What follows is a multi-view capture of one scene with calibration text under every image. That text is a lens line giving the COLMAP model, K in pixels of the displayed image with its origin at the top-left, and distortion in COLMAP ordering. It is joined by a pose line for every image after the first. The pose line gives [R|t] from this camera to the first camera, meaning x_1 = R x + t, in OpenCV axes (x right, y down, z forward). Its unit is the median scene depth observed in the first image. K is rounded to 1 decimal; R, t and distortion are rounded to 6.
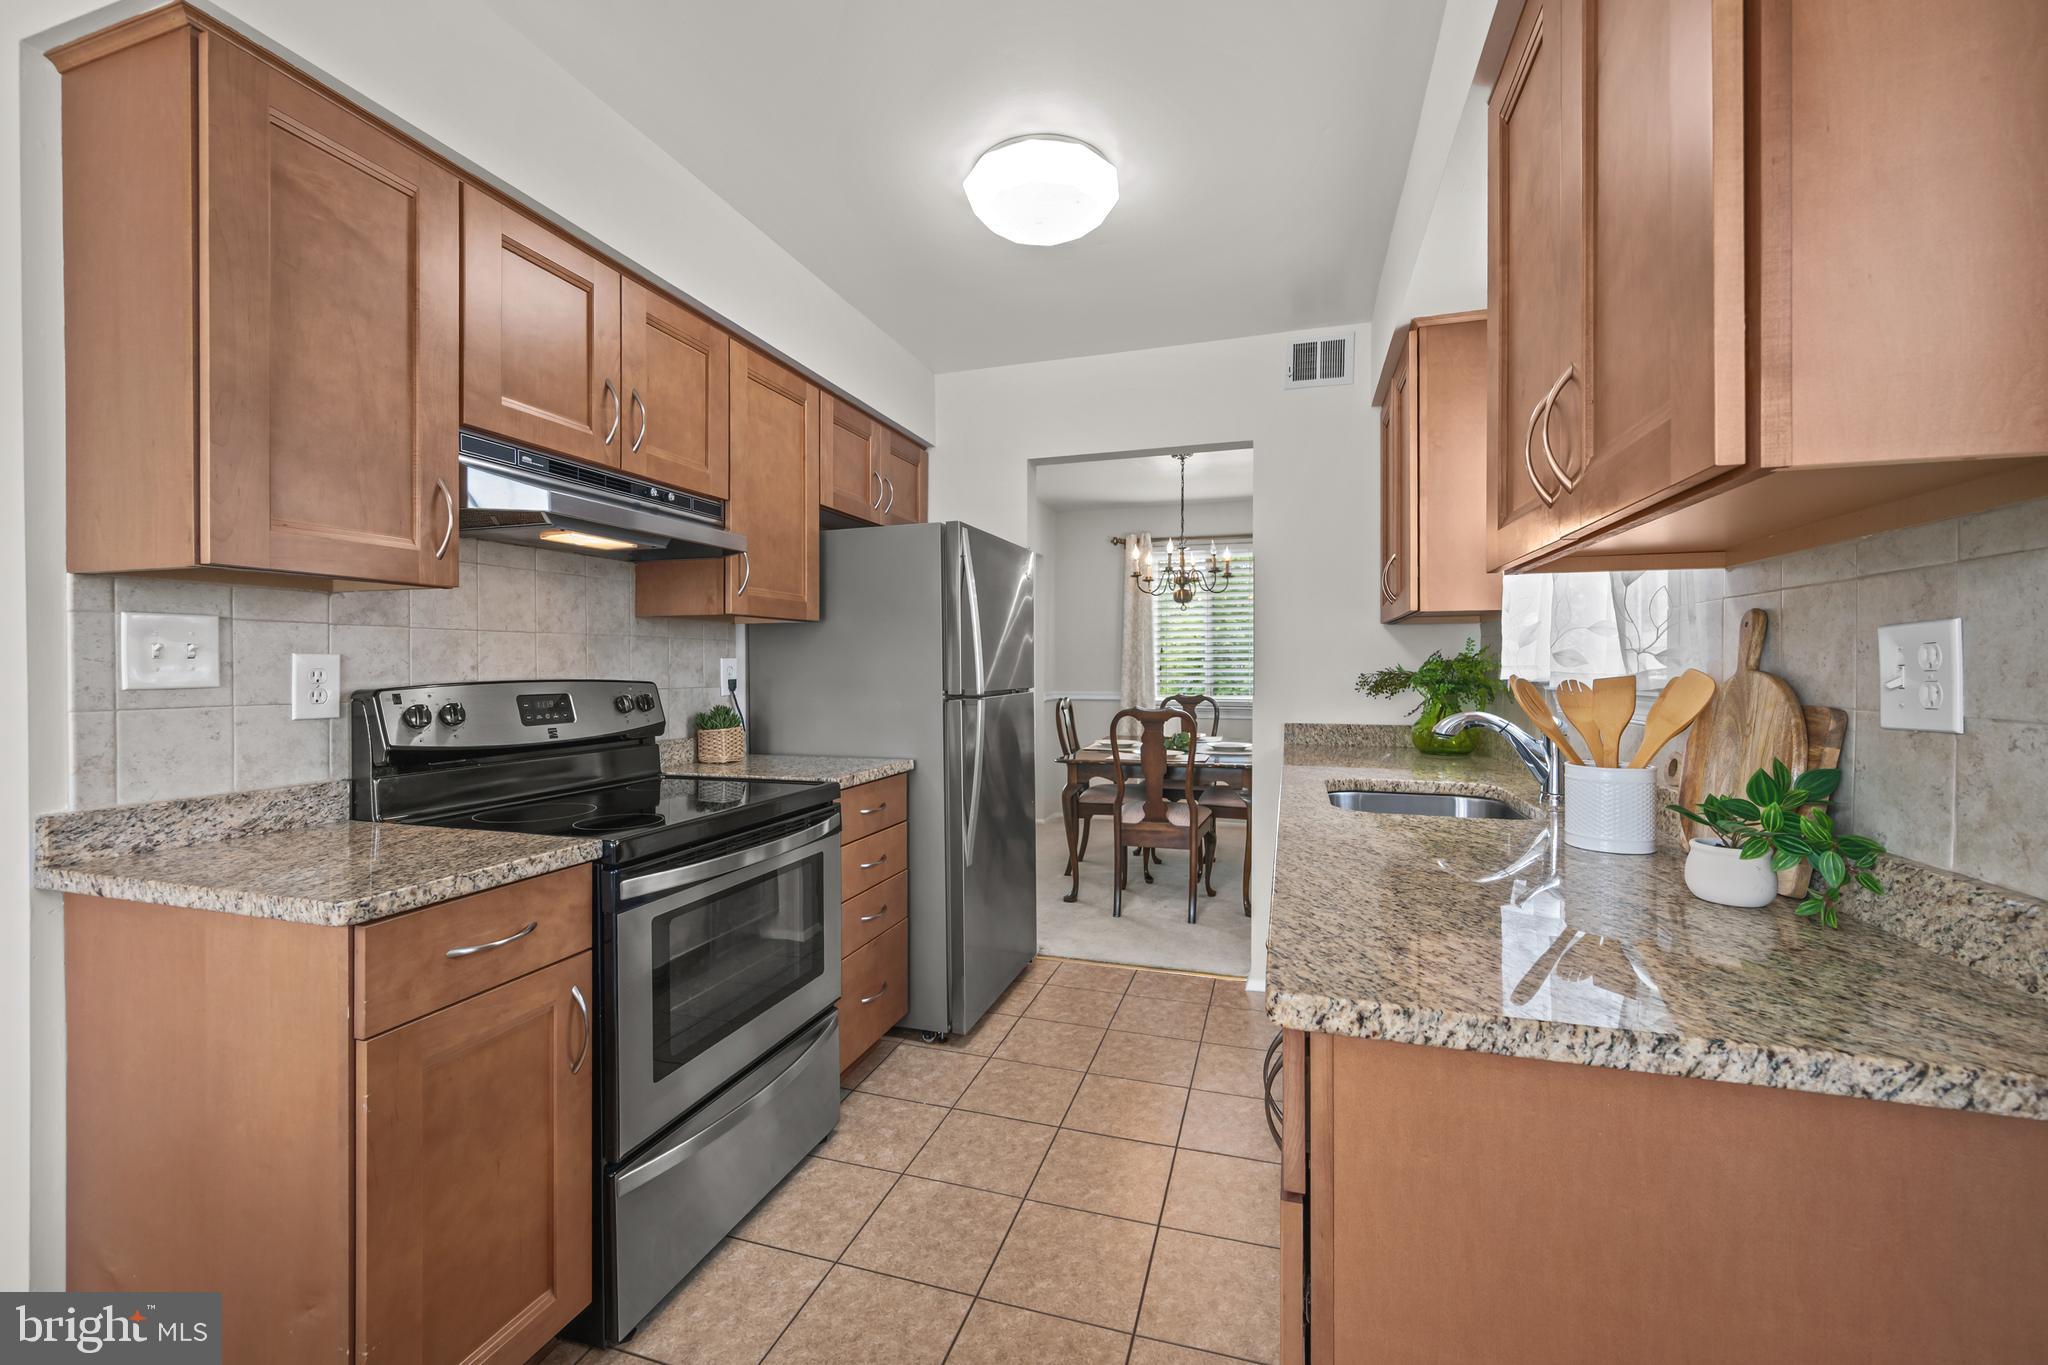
lens RADIAL K [[825.2, 0, 1024.4], [0, 825.2, 675.5], [0, 0, 1]] dist [0.001000, 0.000196]
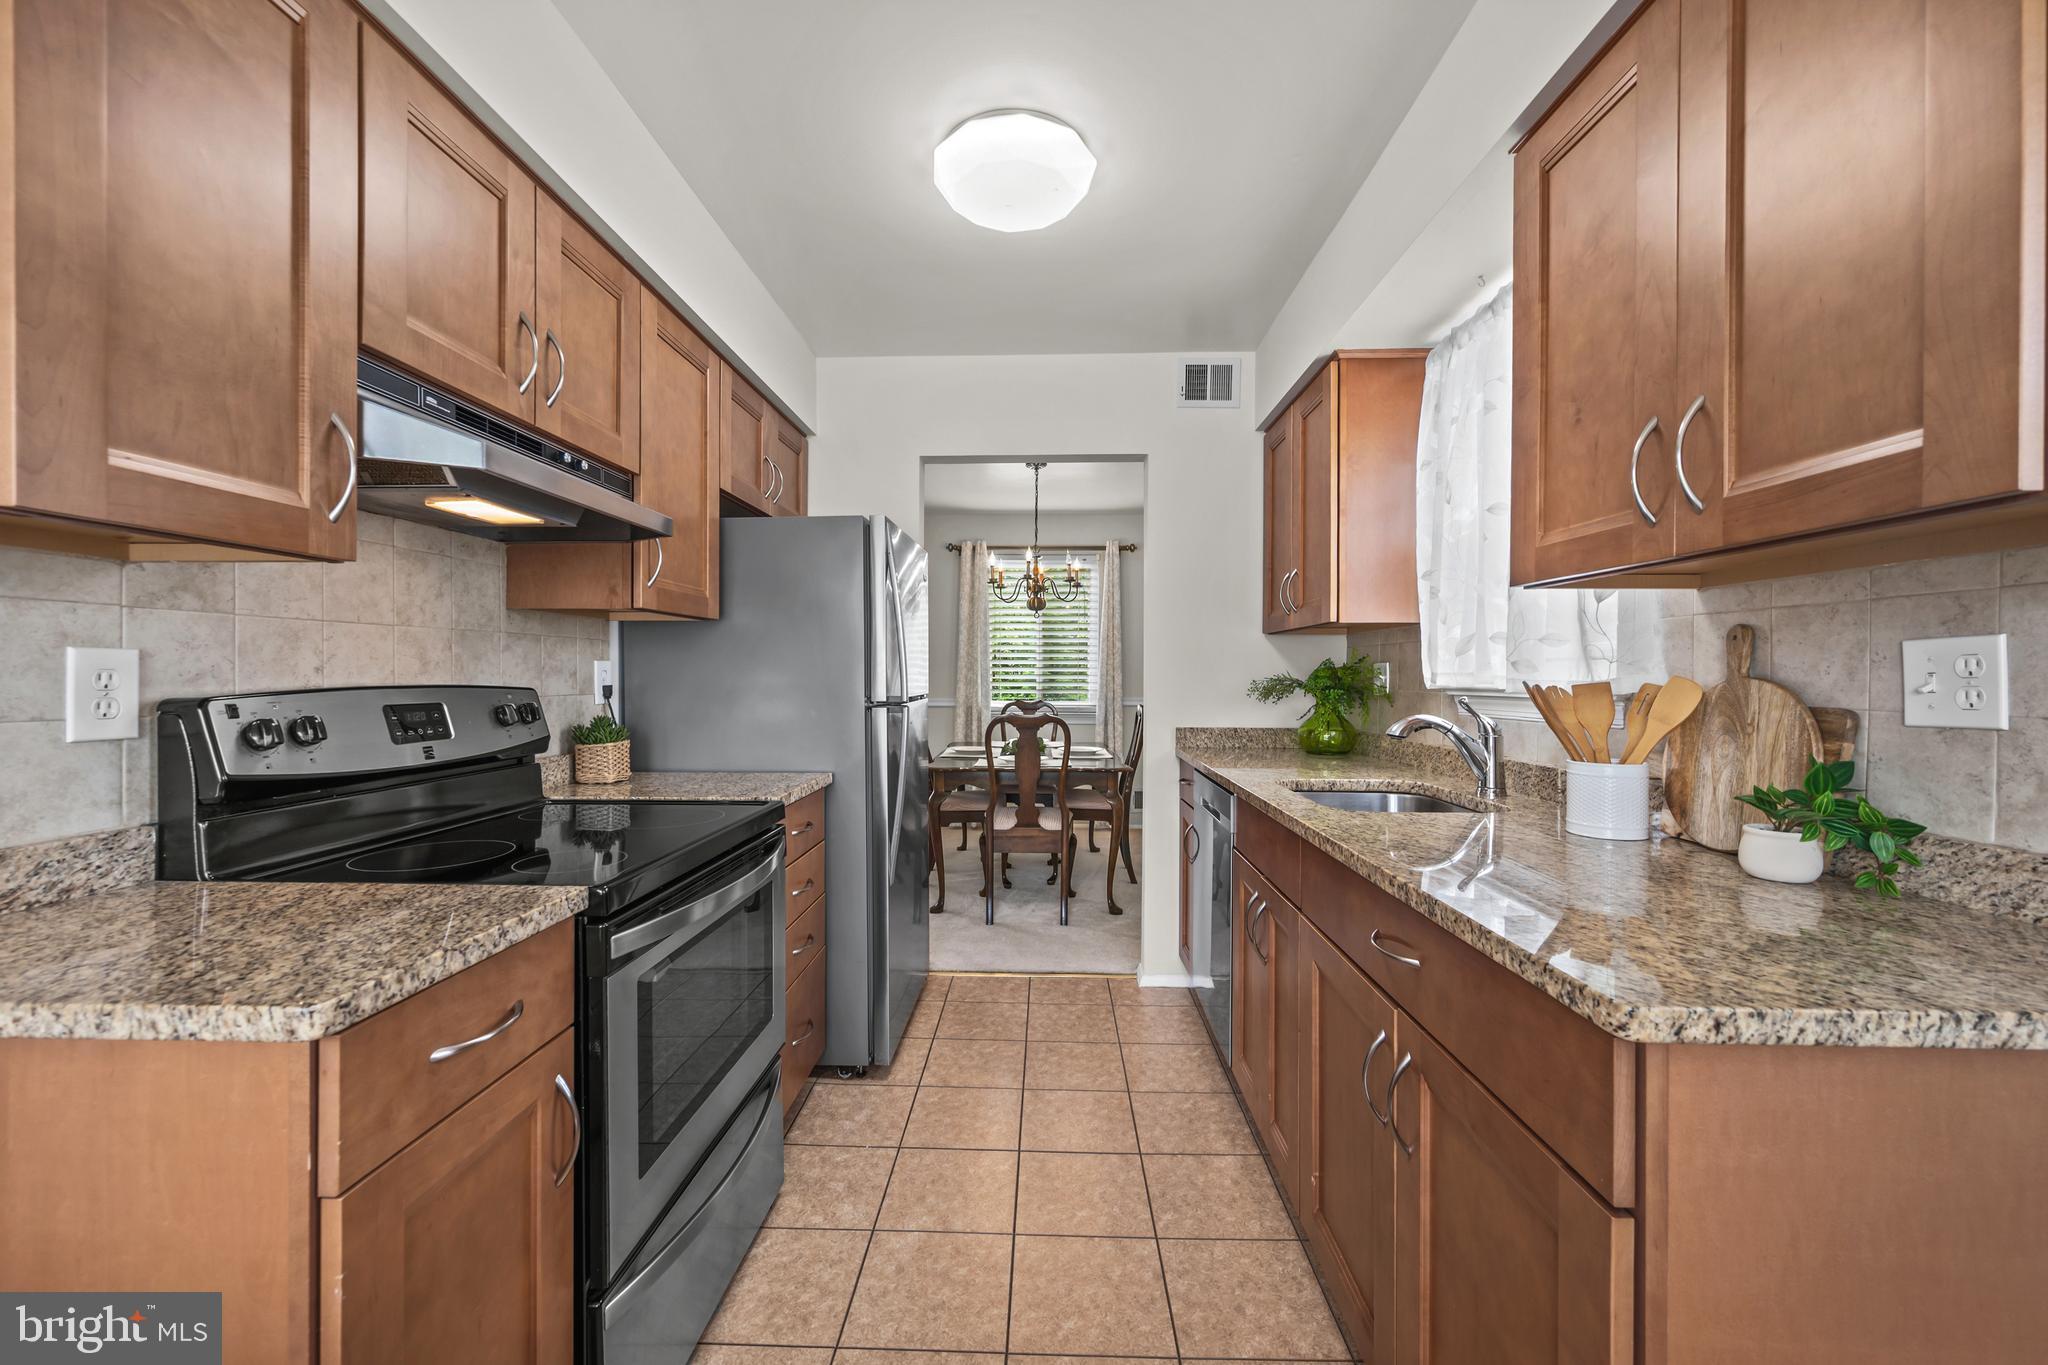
lens RADIAL K [[812.7, 0, 1018.8], [0, 812.7, 684.9], [0, 0, 1]] dist [0.001343, 0.000403]
pose [[0.963842, 0.000779, 0.266474, -0.258279], [-0.001624, 0.999994, 0.002950, 0.001608], [-0.266470, -0.003276, 0.963838, 0.108797]]
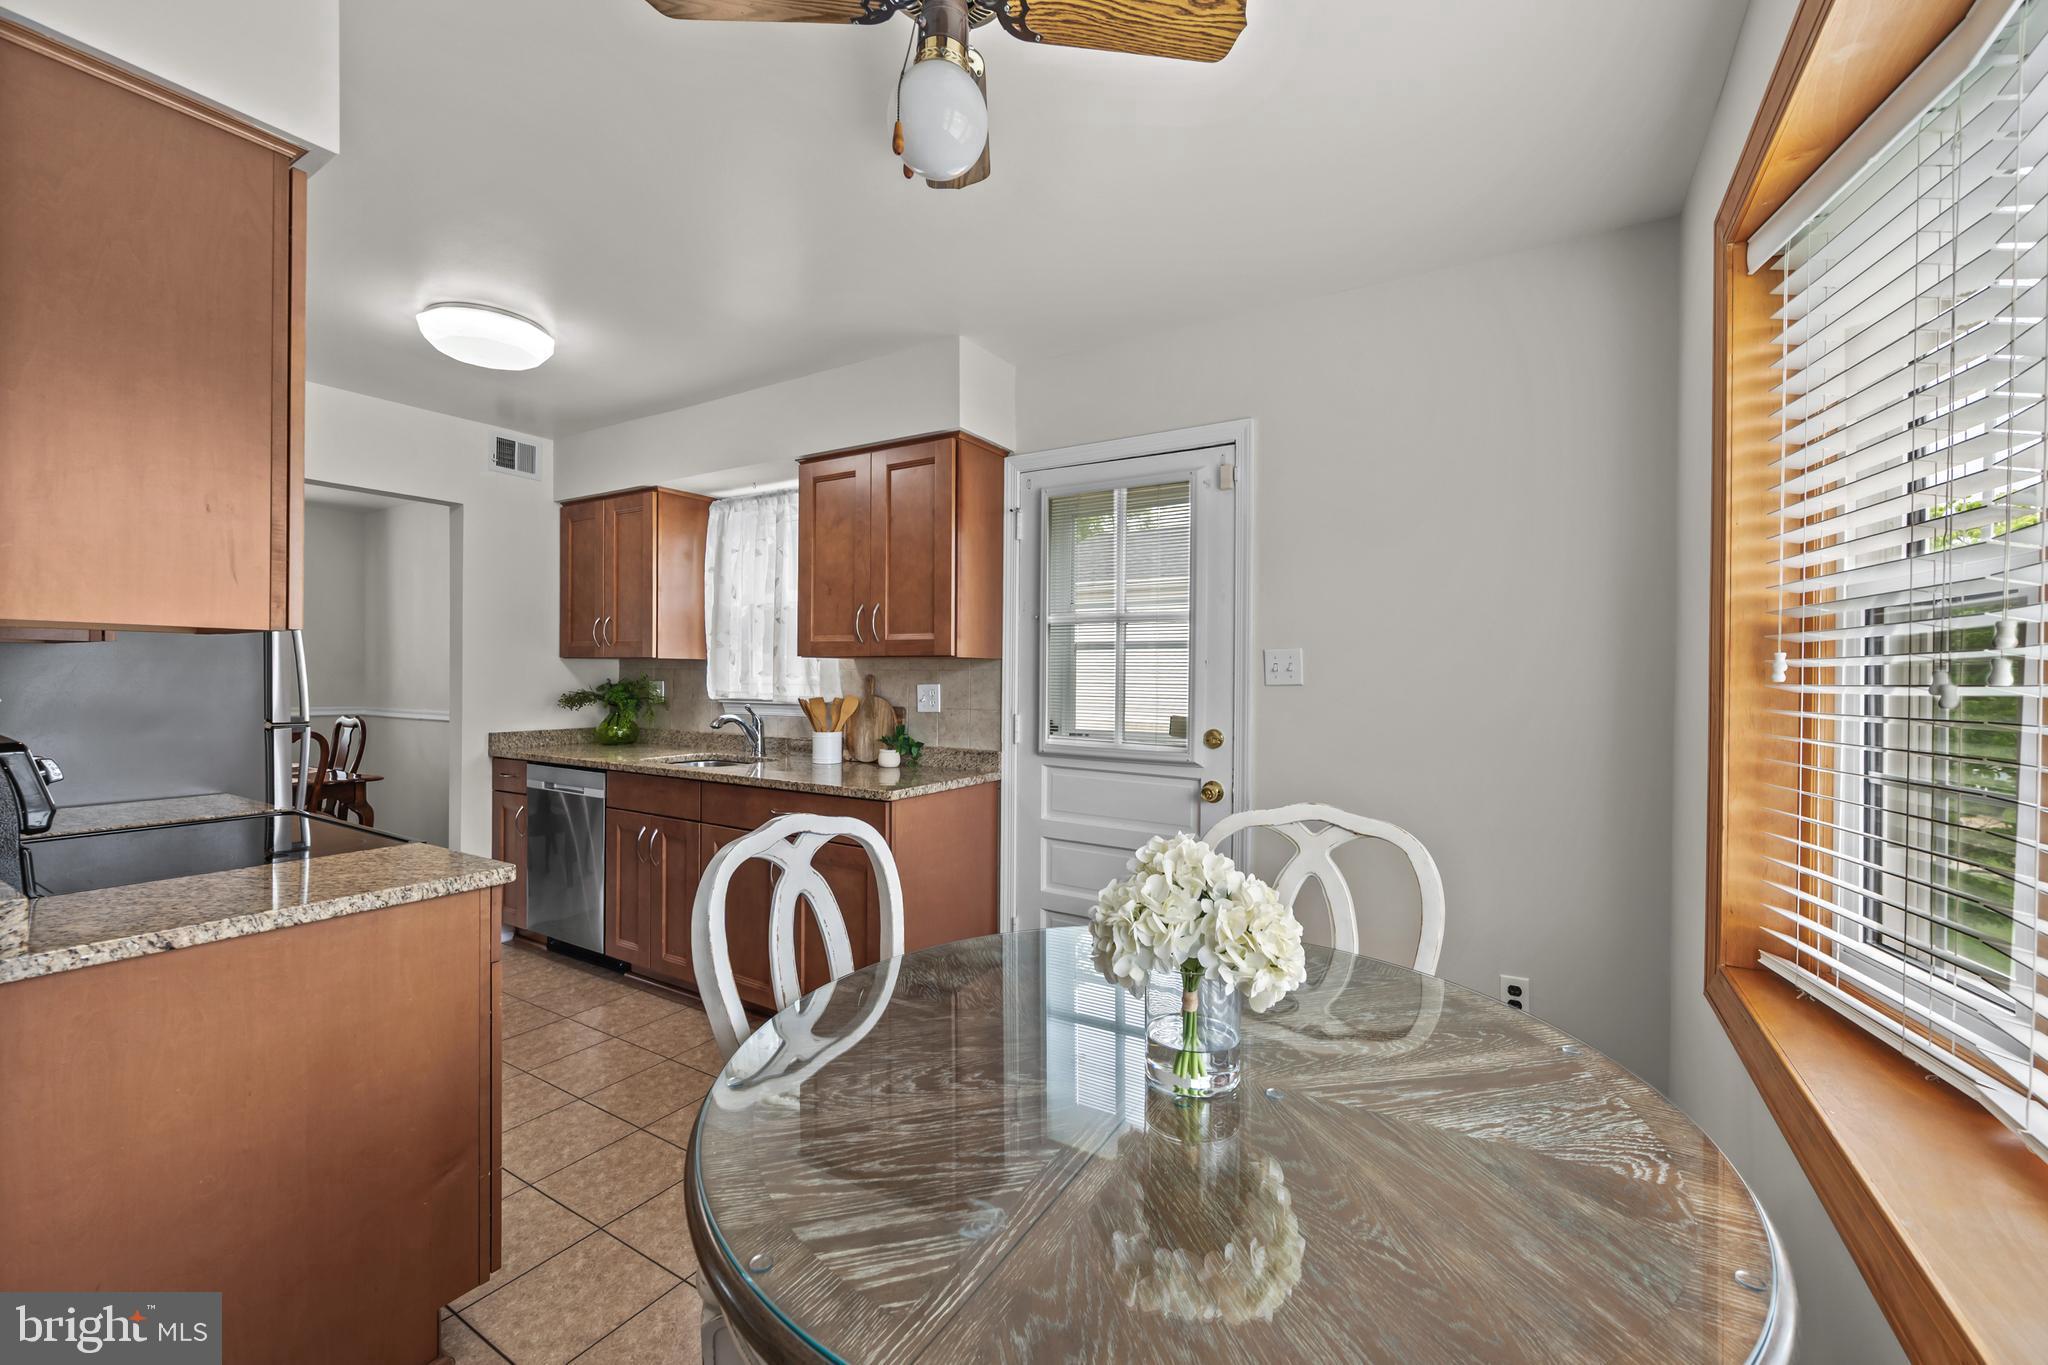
lens RADIAL K [[812.7, 0, 1018.8], [0, 812.7, 684.9], [0, 0, 1]] dist [0.001343, 0.000403]
pose [[0.236417, -0.003488, 0.971645, -1.212097], [-0.001373, 0.999991, 0.003924, -0.037385], [-0.971651, -0.002262, 0.236410, -0.148142]]
